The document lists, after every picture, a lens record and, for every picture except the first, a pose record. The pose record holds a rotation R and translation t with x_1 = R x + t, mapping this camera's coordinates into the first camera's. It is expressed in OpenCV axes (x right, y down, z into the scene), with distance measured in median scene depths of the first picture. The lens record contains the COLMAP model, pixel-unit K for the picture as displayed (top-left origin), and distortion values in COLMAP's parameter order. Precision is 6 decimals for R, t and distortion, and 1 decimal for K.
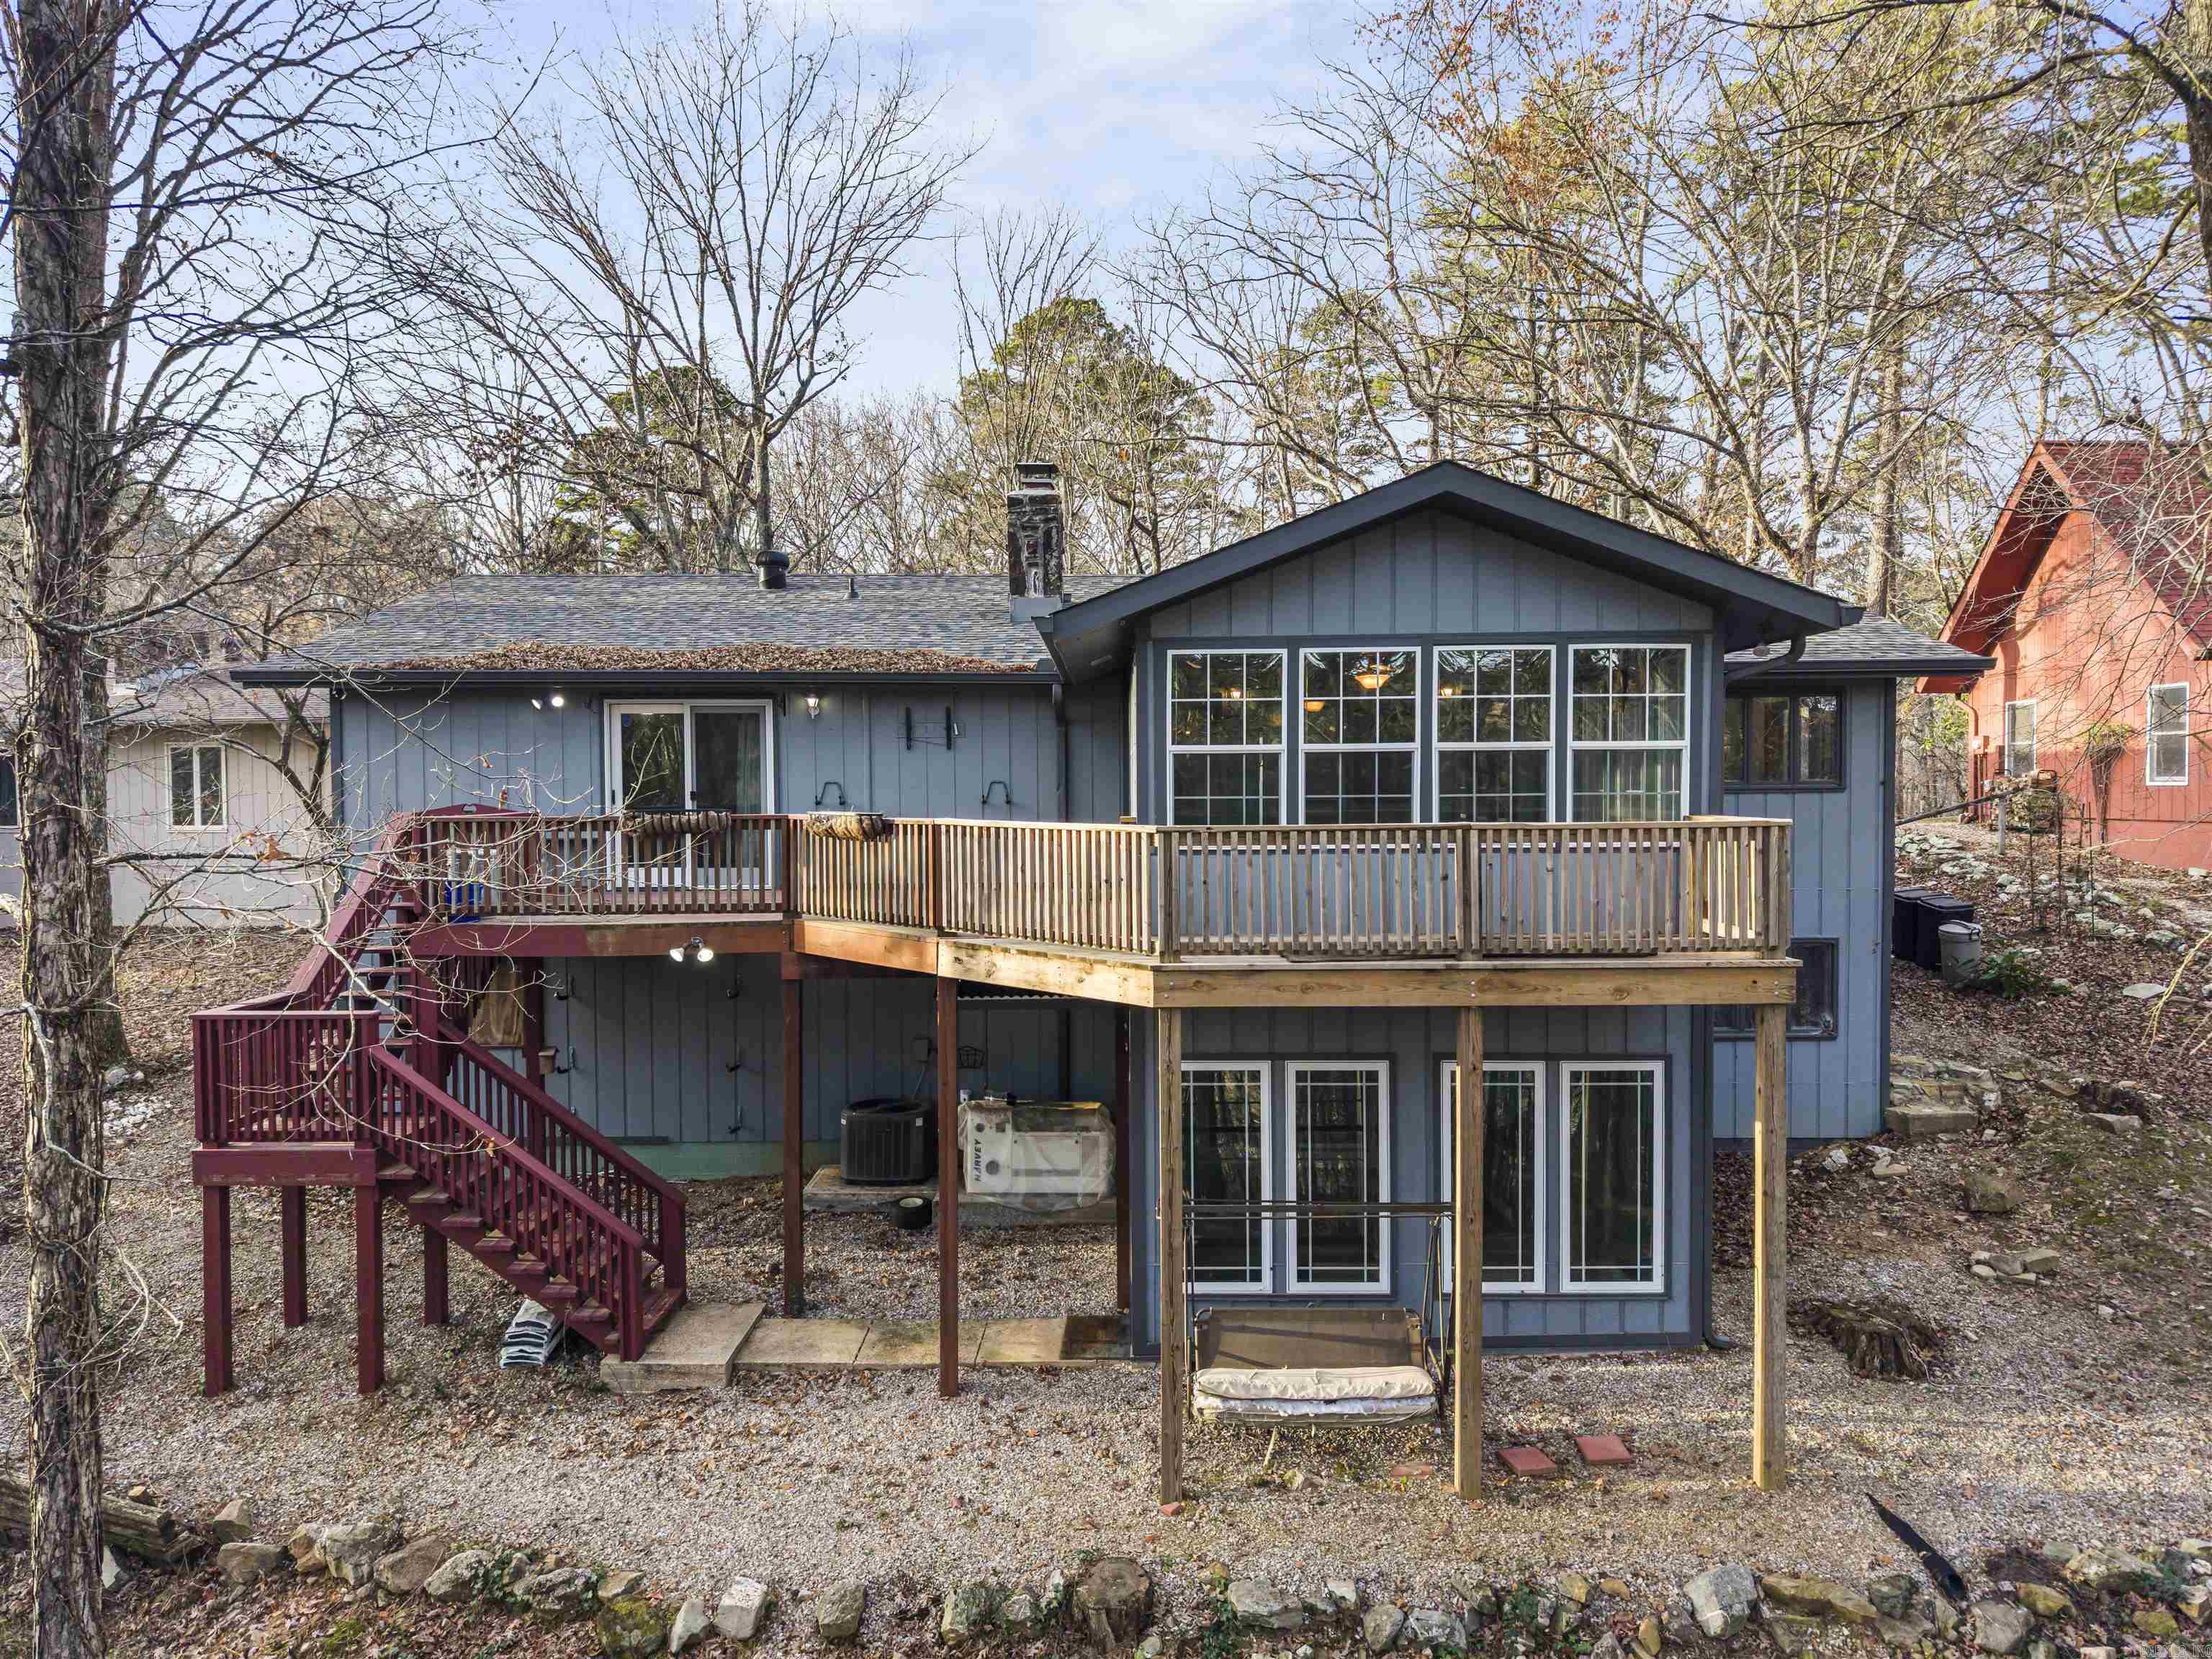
lens RADIAL K [[1457.8, 0, 1106.0], [0, 1457.8, 829.5], [0, 0, 1]] dist [0.001226, -0.001517]
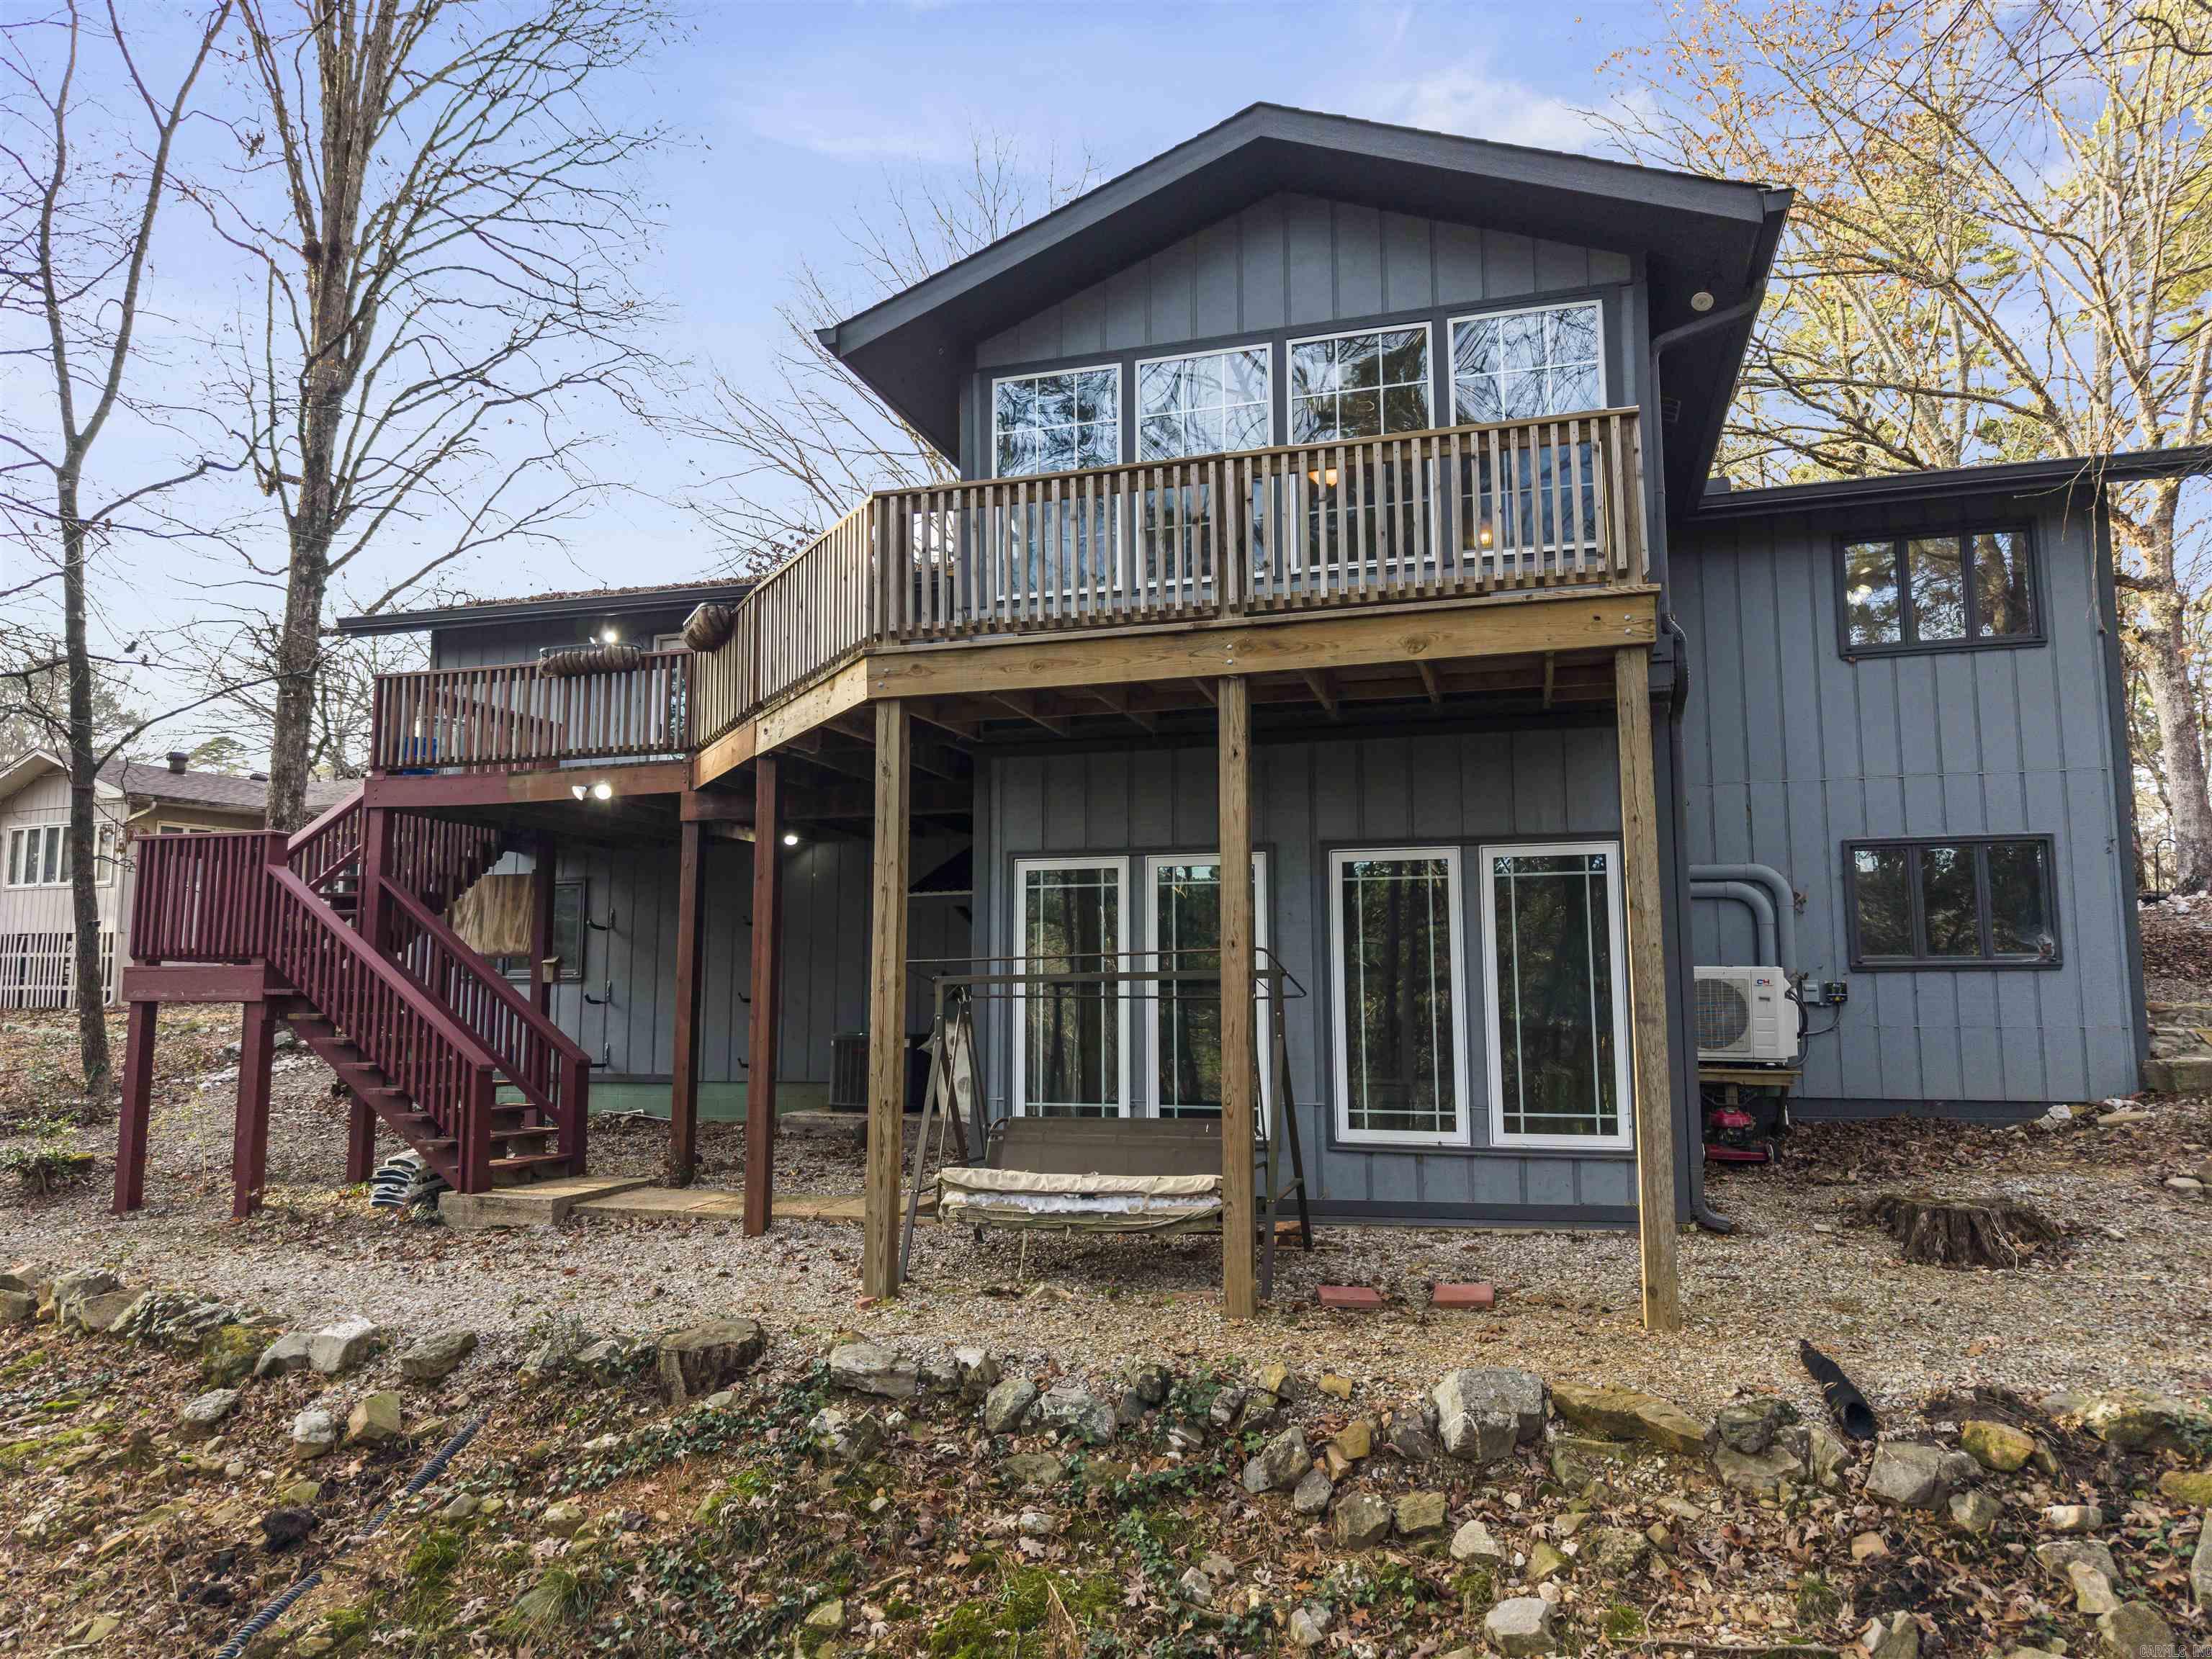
lens RADIAL K [[1464.7, 0, 1097.0], [0, 1464.7, 827.9], [0, 0, 1]] dist [0.007456, -0.006873]
pose [[0.961698, -0.027368, -0.272743, 0.381739], [-0.011301, 0.990199, -0.139208, 0.304594], [0.273879, 0.136959, 0.951962, 0.215297]]
